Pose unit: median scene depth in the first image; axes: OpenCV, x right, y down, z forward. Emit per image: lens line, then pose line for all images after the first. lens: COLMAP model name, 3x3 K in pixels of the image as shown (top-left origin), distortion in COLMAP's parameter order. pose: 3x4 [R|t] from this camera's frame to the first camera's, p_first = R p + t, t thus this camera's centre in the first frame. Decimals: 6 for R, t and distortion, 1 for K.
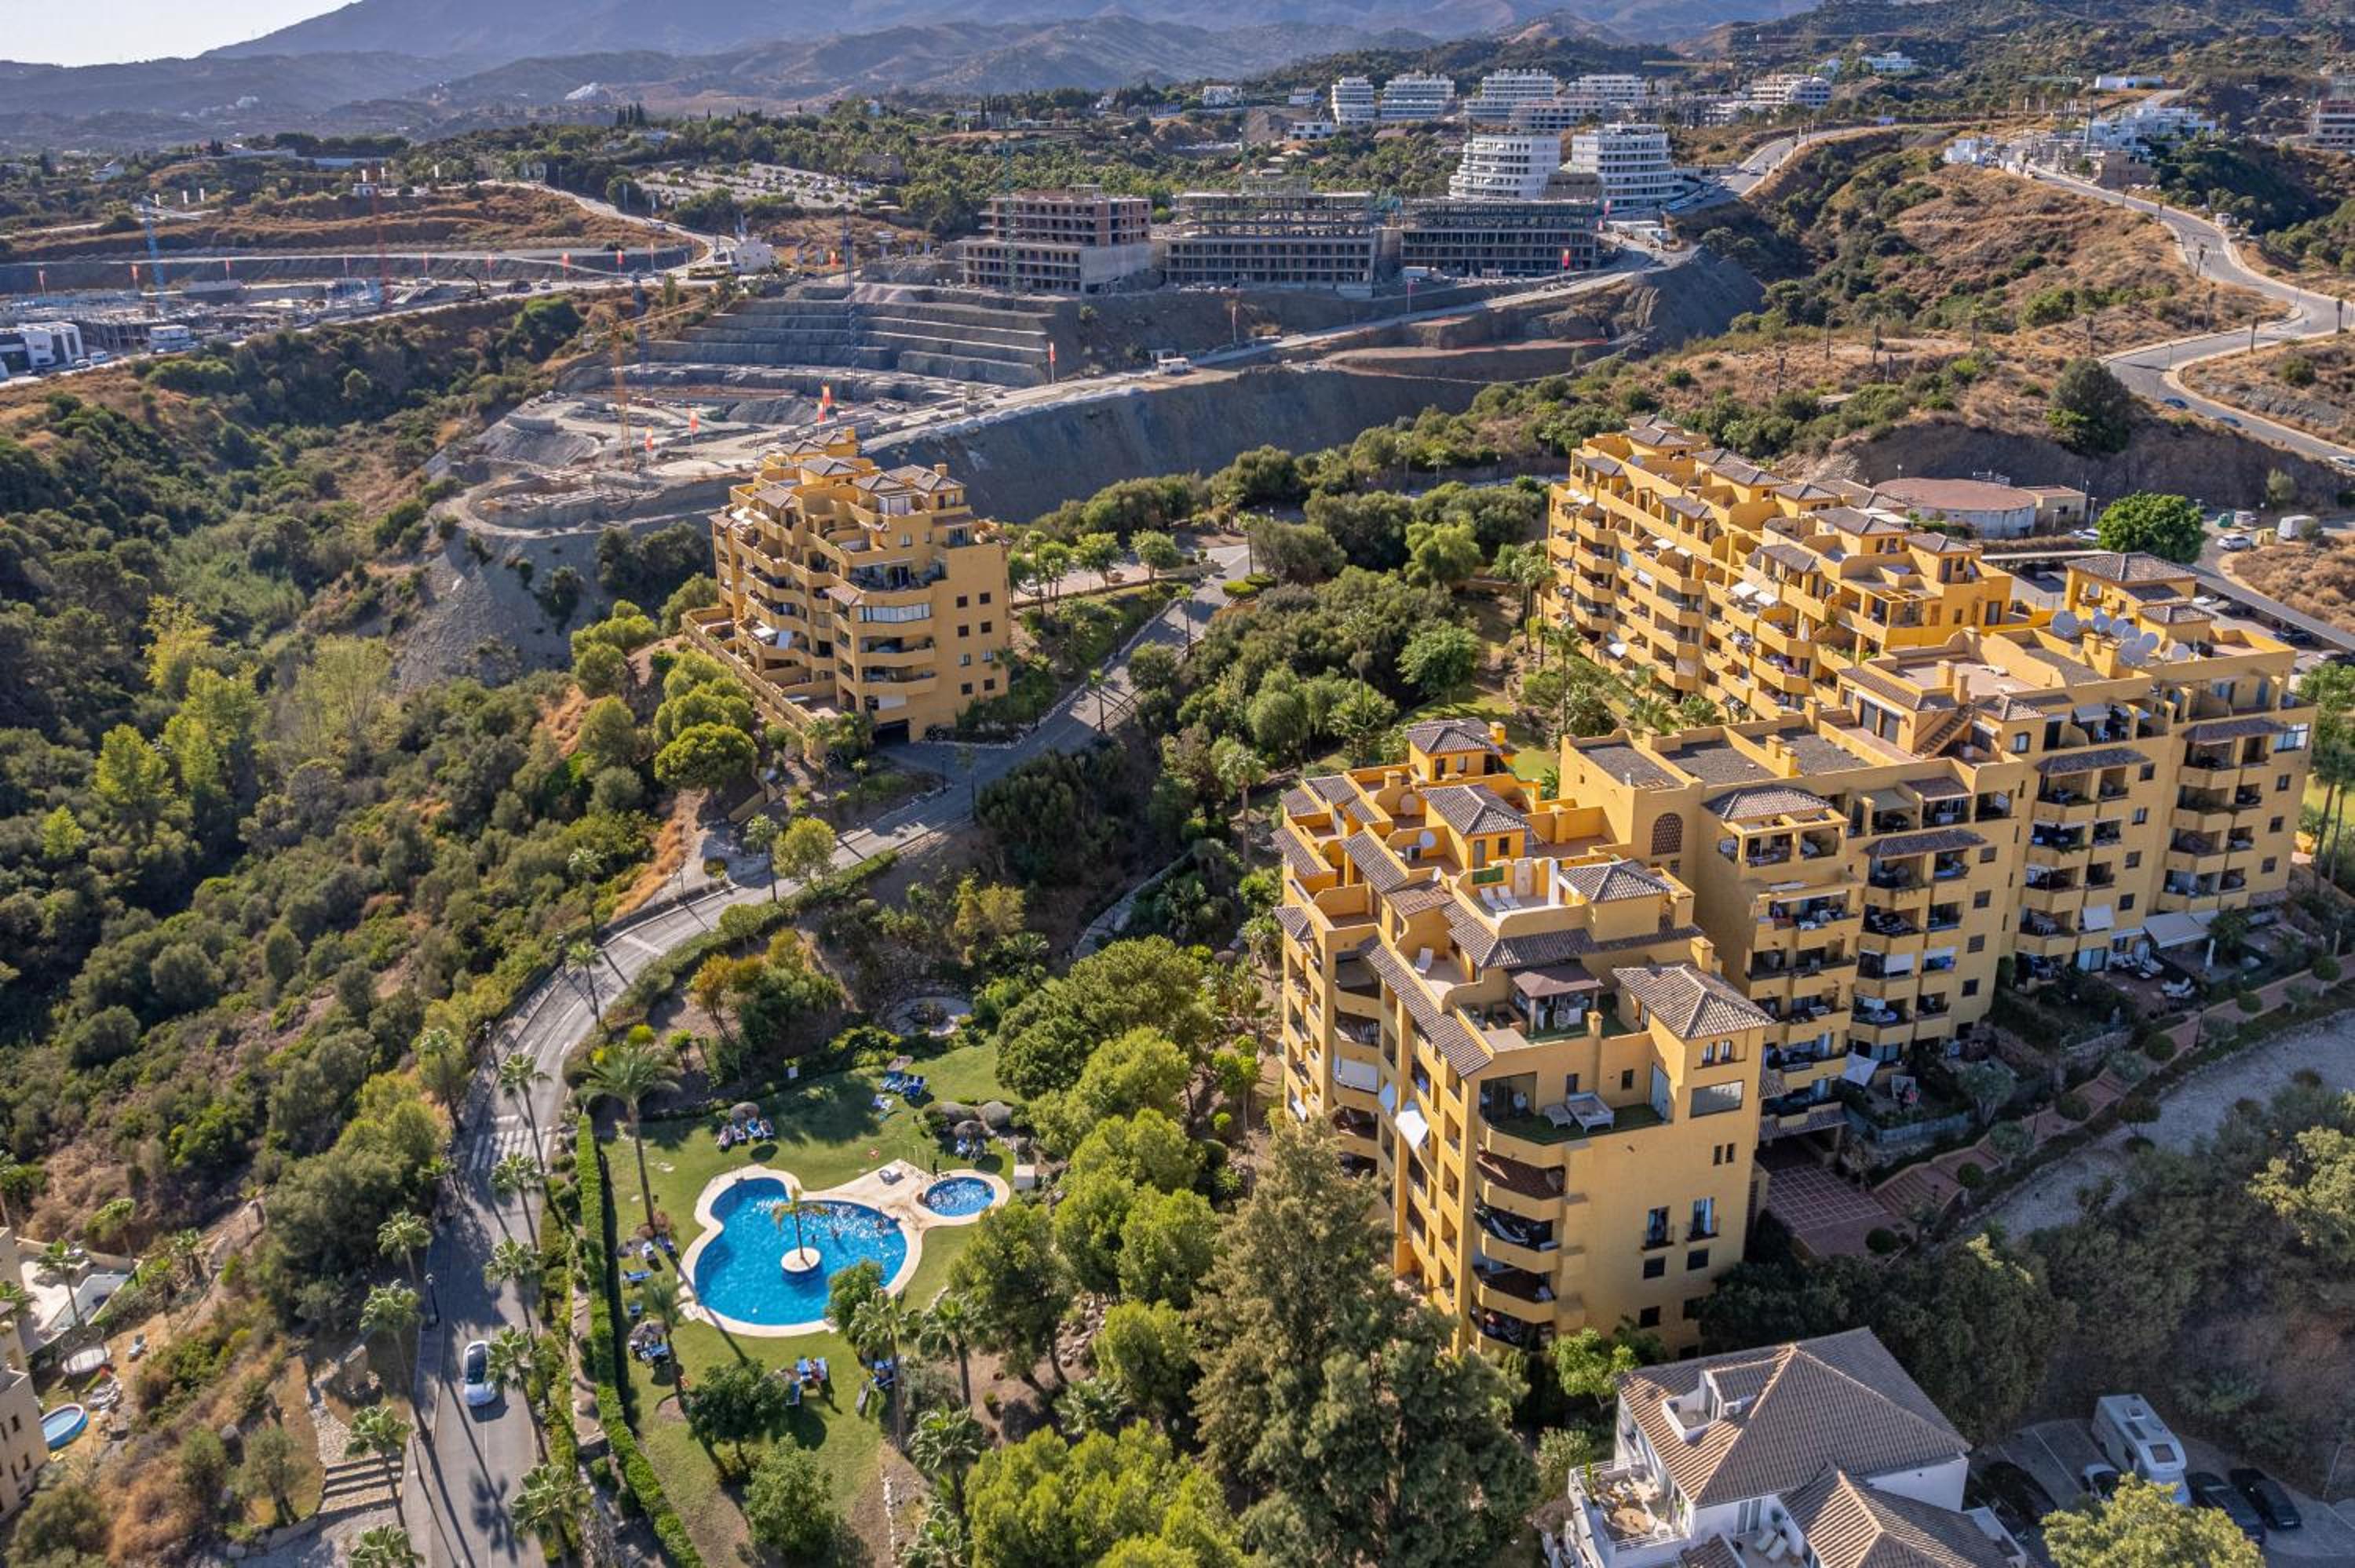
lens RADIAL K [[1820.6, 0, 1266.3], [0, 1820.6, 713.4], [0, 0, 1]] dist [-0.052052, 0.002006]
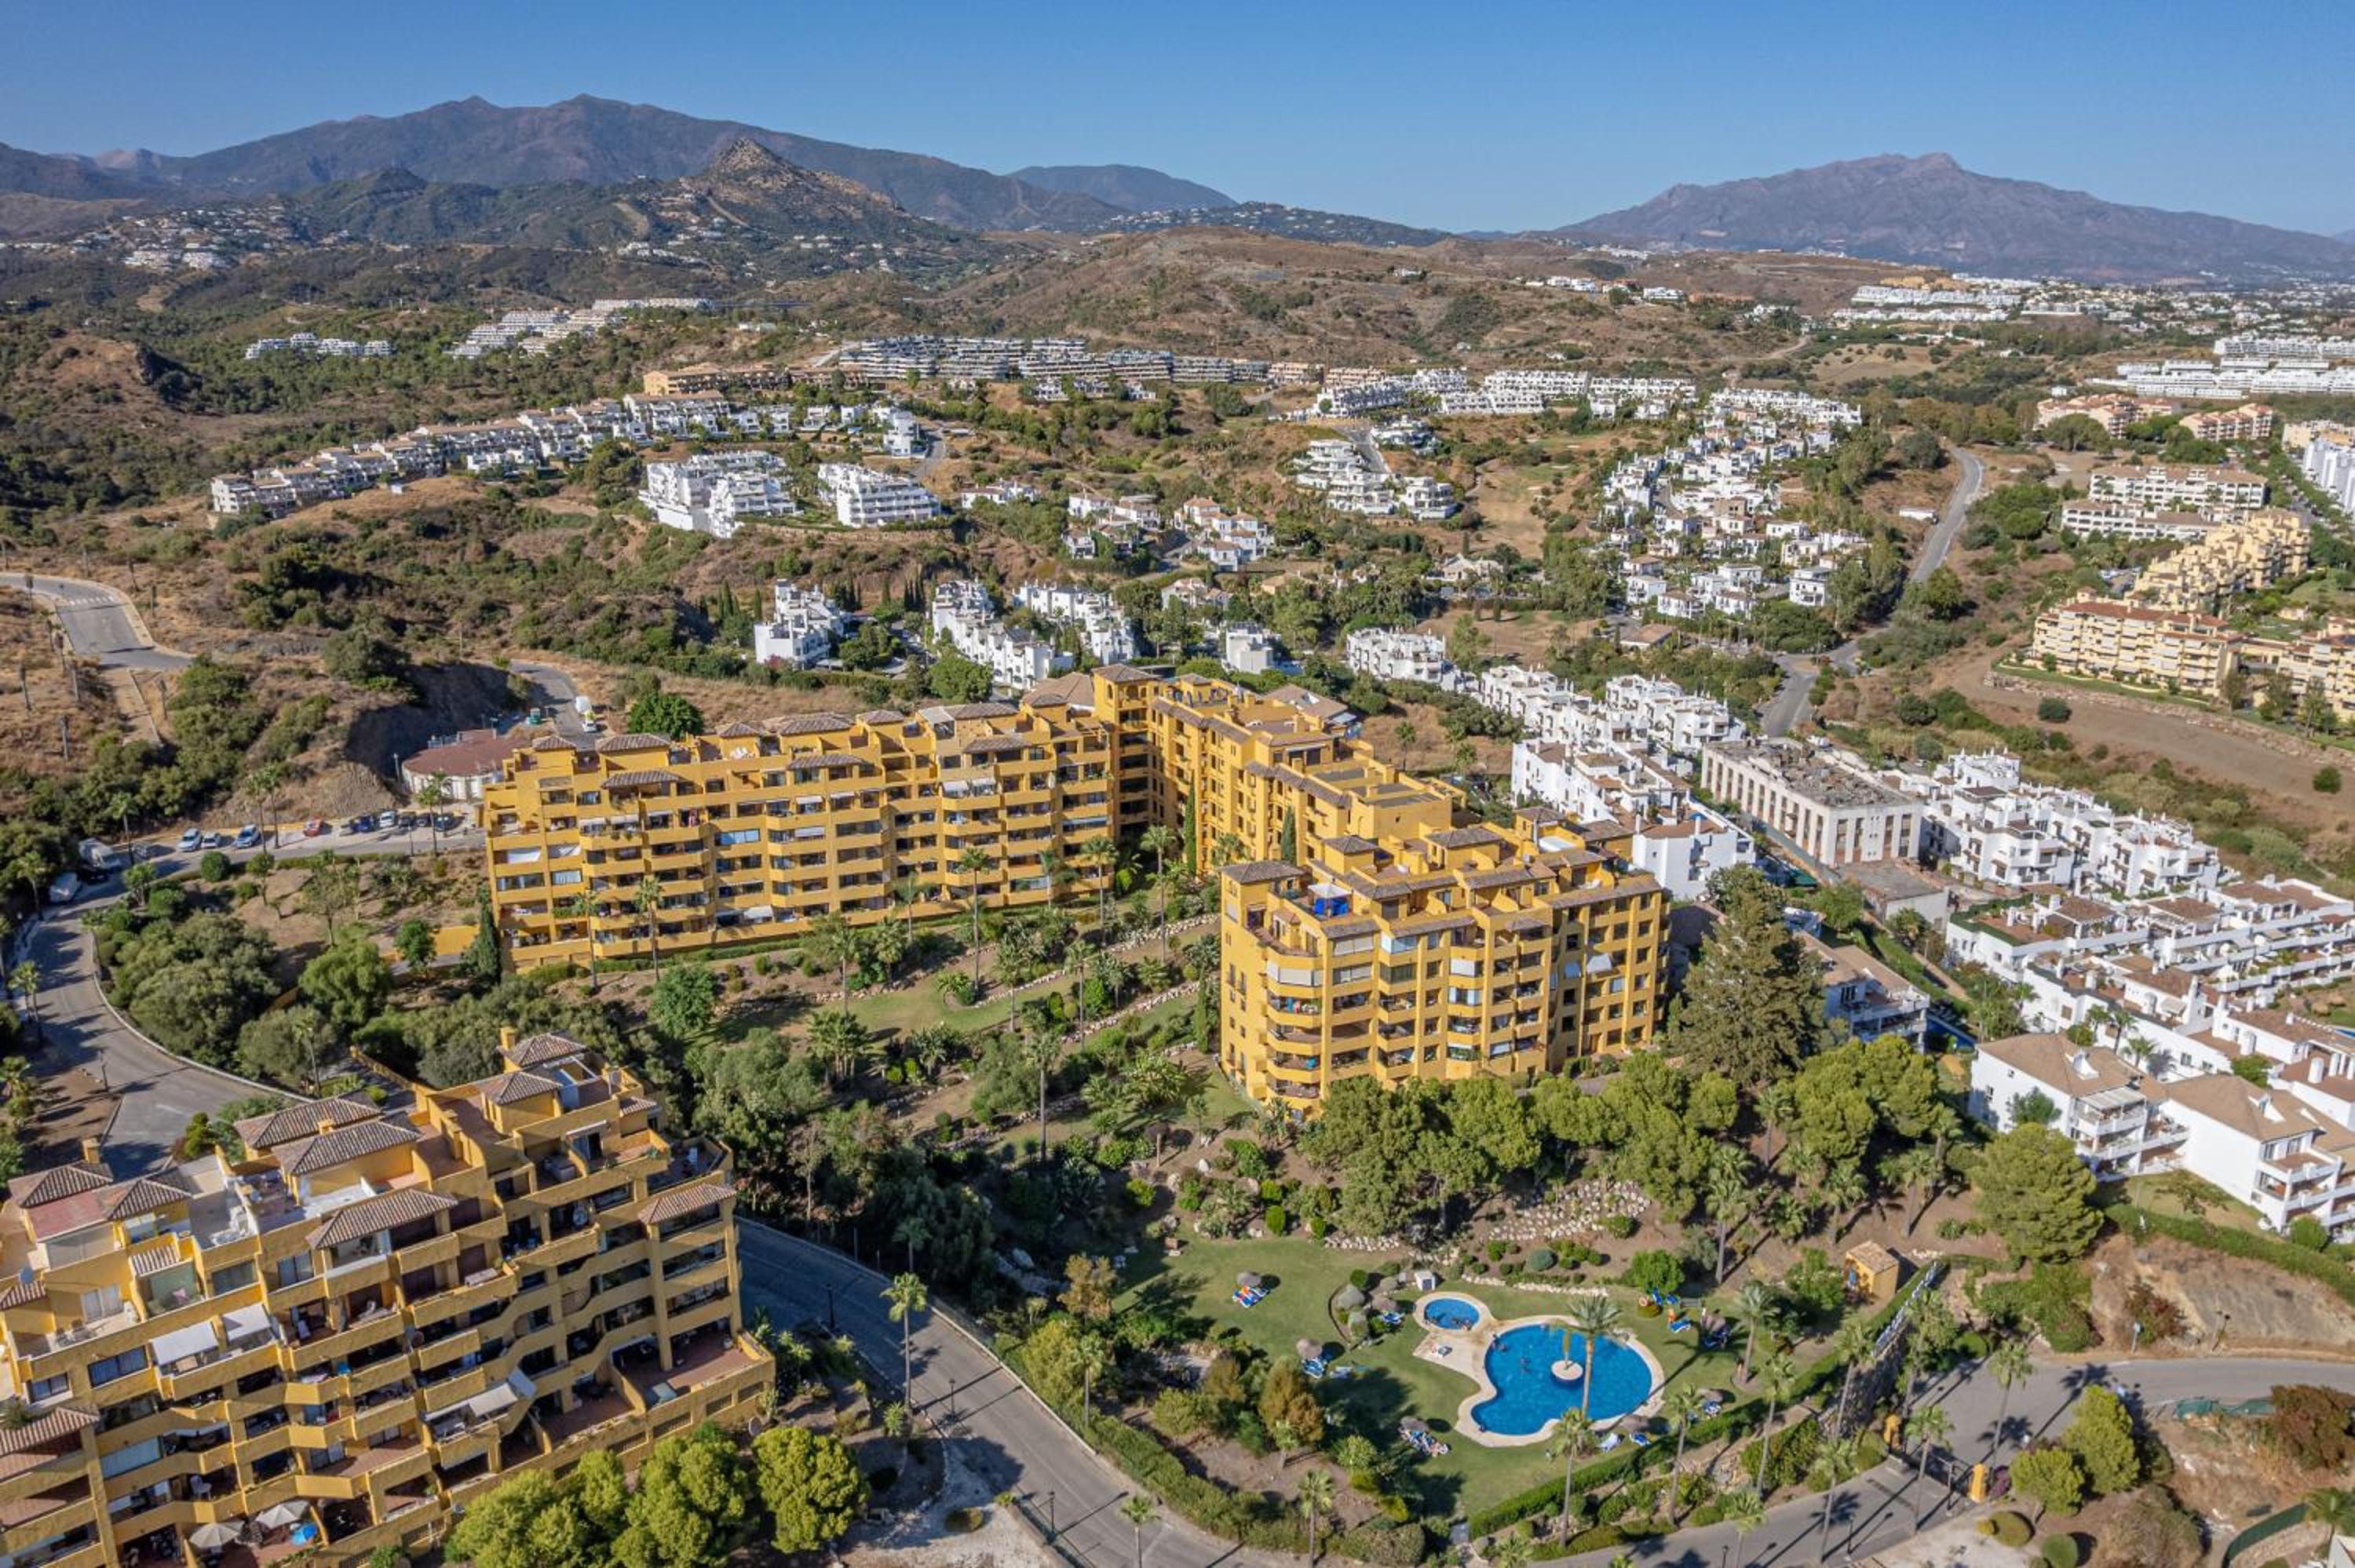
lens RADIAL K [[1723.5, 0, 1189.4], [0, 1723.5, 745.6], [0, 0, 1]] dist [-0.061059, 0.020389]
pose [[-0.138722, -0.250778, 0.958053, -0.704055], [0.323062, 0.903026, 0.283152, -0.289584], [-0.936155, 0.348791, -0.044252, 0.642553]]
